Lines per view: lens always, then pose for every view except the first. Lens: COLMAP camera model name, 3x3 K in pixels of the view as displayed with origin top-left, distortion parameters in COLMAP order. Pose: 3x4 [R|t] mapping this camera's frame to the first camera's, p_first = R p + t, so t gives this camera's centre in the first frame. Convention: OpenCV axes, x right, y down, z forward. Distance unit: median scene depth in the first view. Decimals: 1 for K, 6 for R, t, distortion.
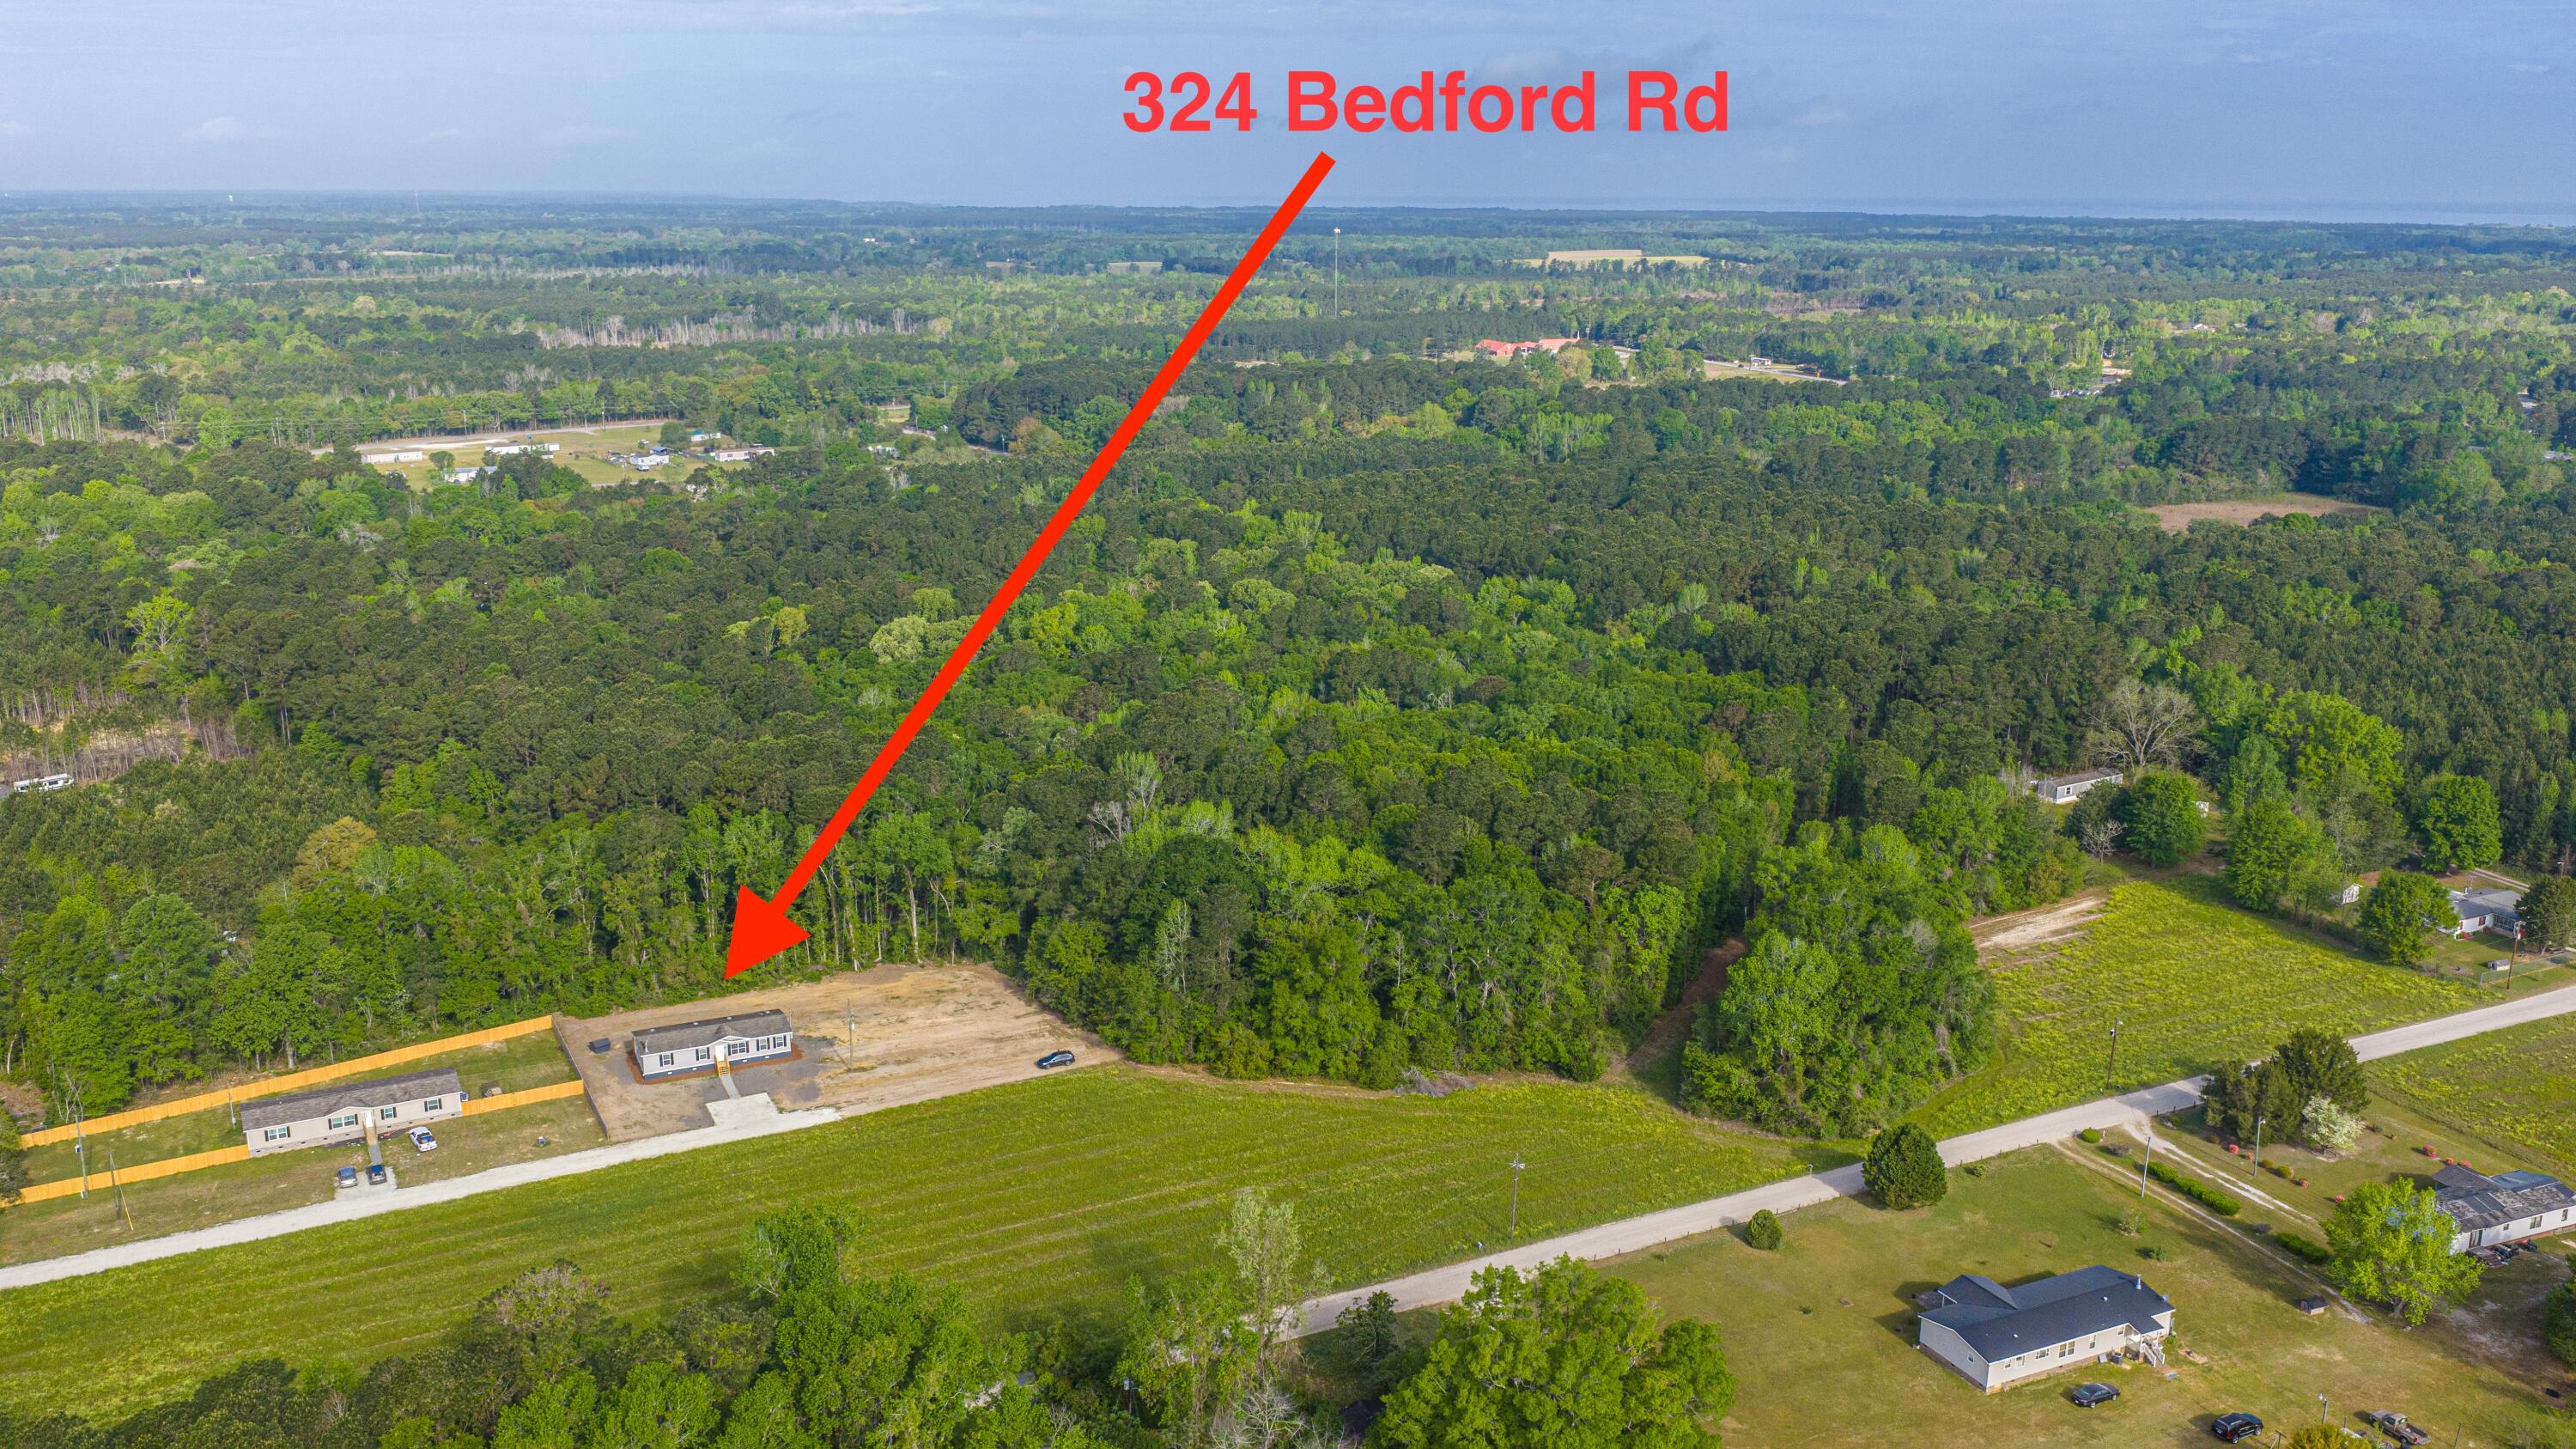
lens RADIAL K [[2125.5, 0, 1288.0], [0, 2125.5, 724.5], [0, 0, 1]] dist [0.035349, -0.065600]
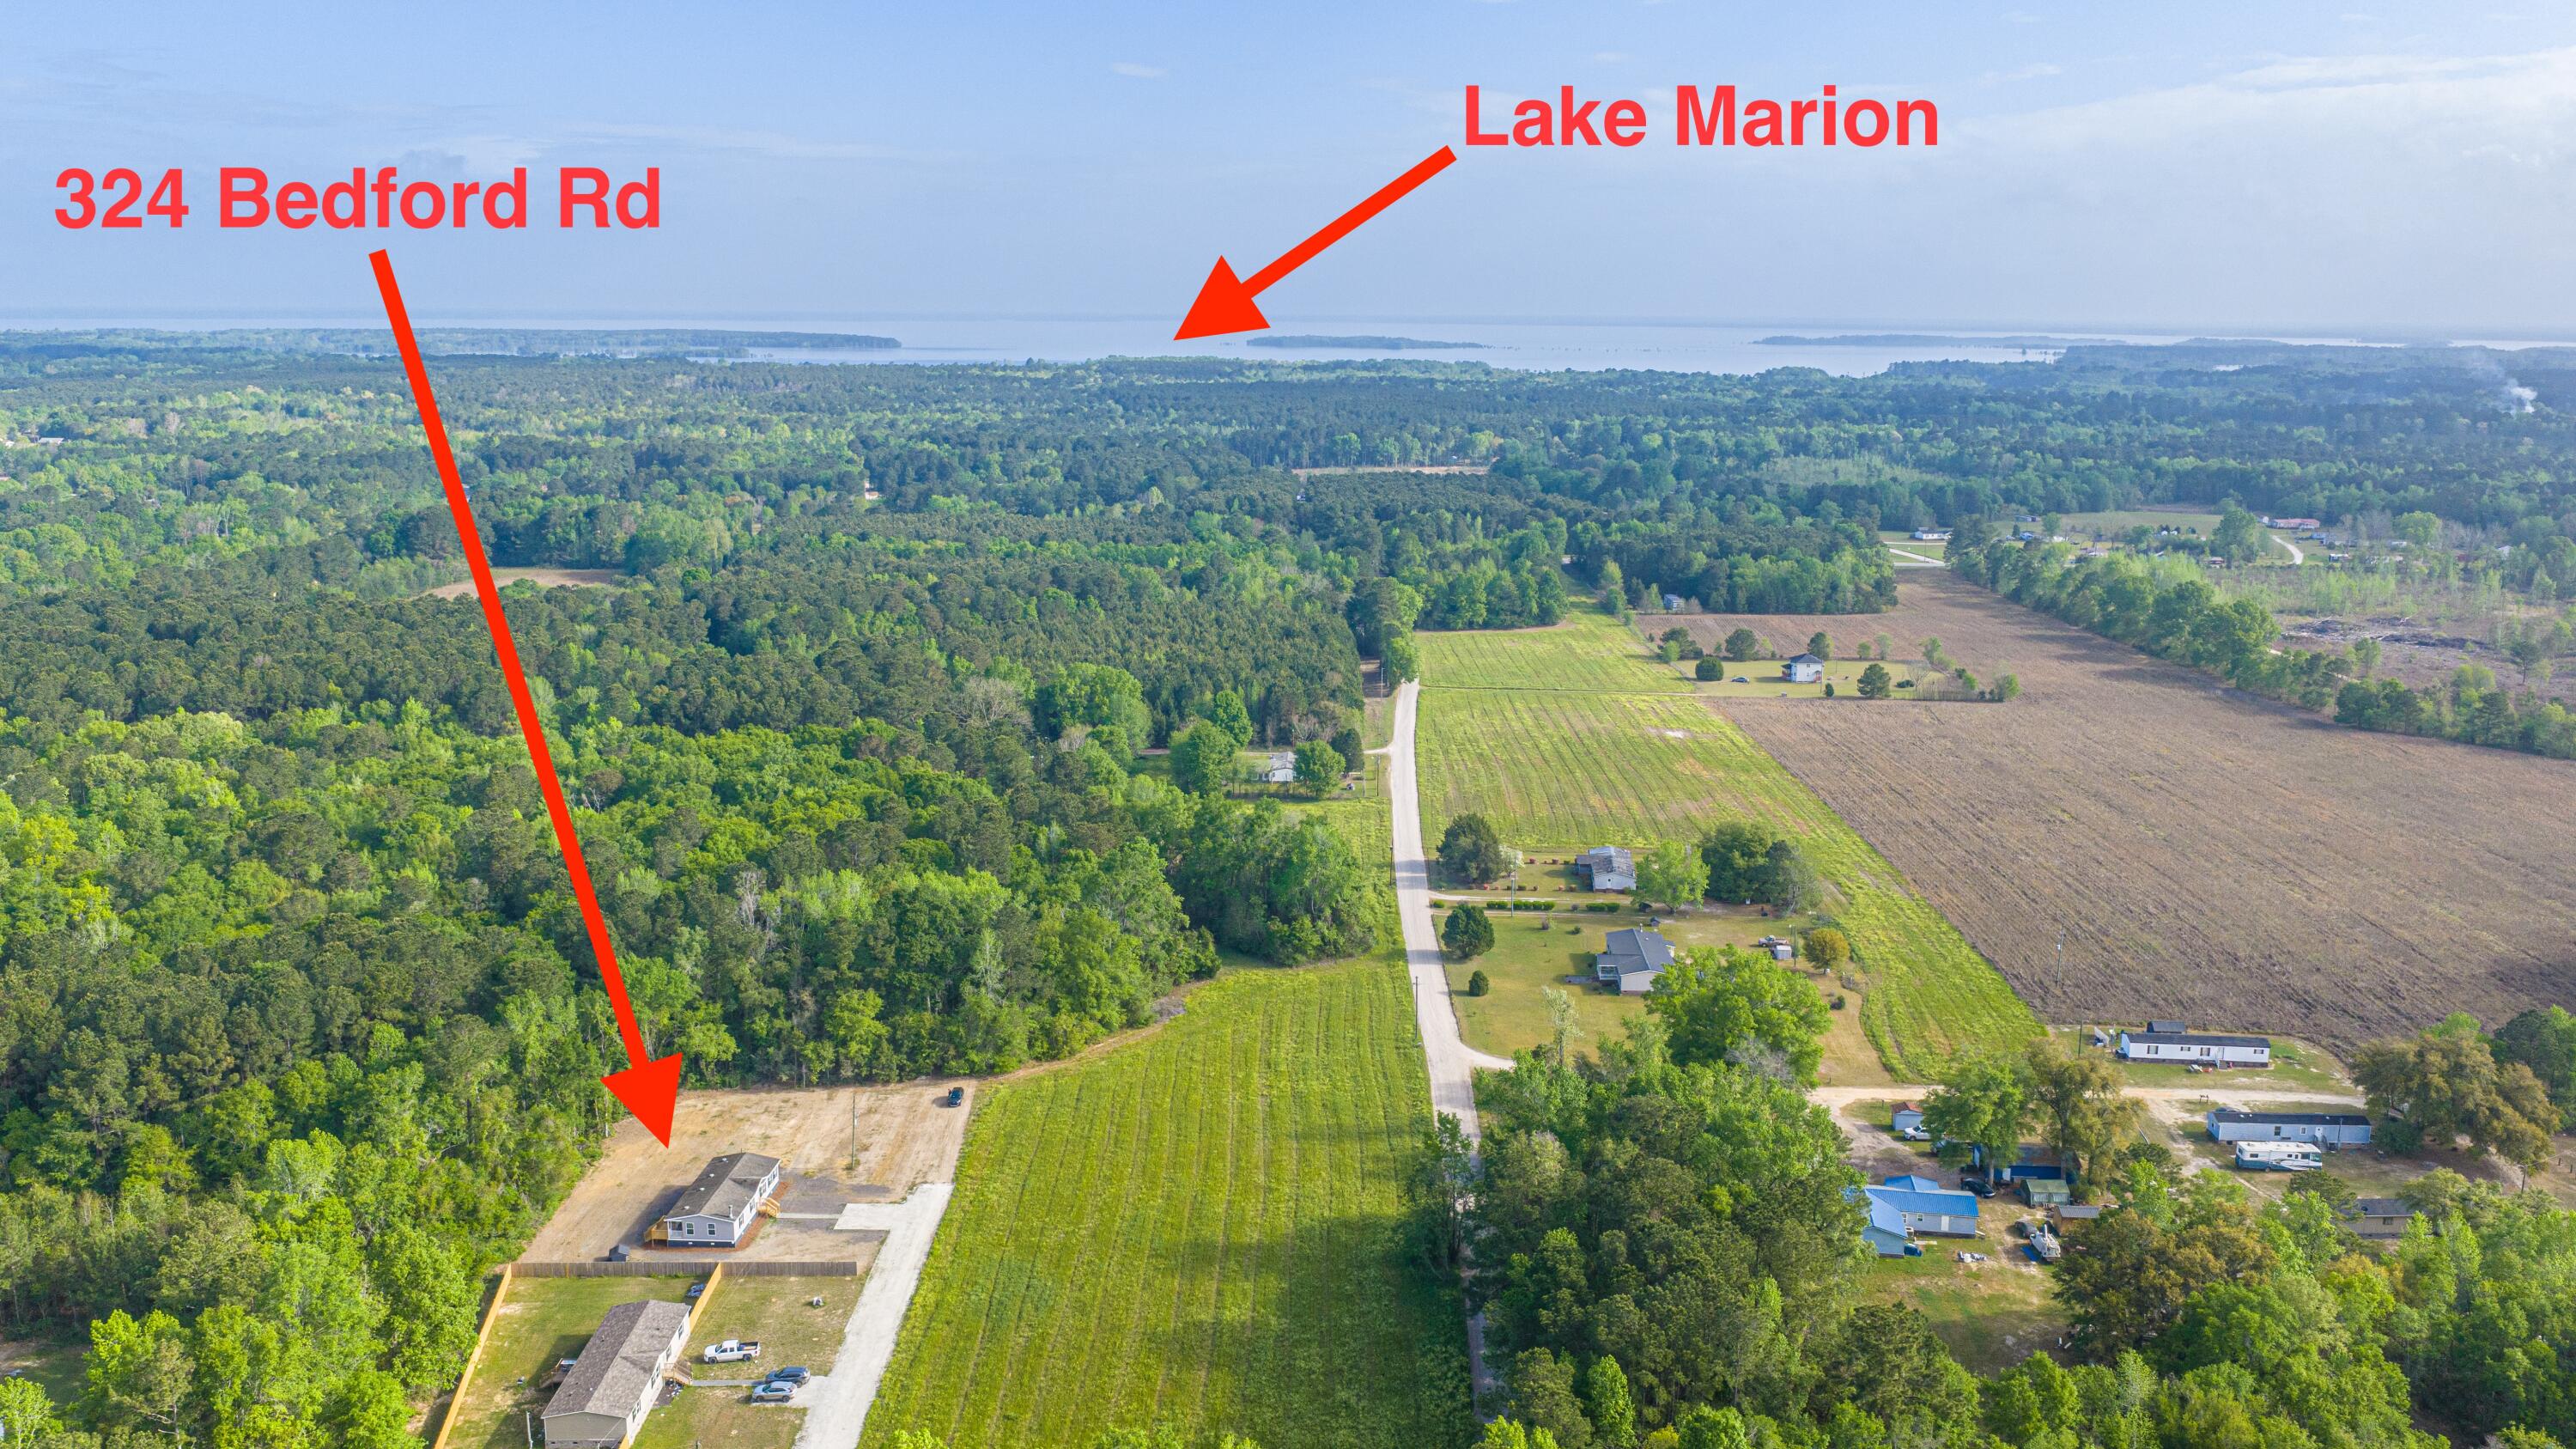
lens RADIAL K [[2125.5, 0, 1288.0], [0, 2125.5, 724.5], [0, 0, 1]] dist [0.035349, -0.065600]
pose [[0.466592, -0.174367, 0.867115, -0.910129], [0.214070, 0.973490, 0.080567, -0.079747], [-0.858176, 0.148032, 0.491550, 0.264683]]
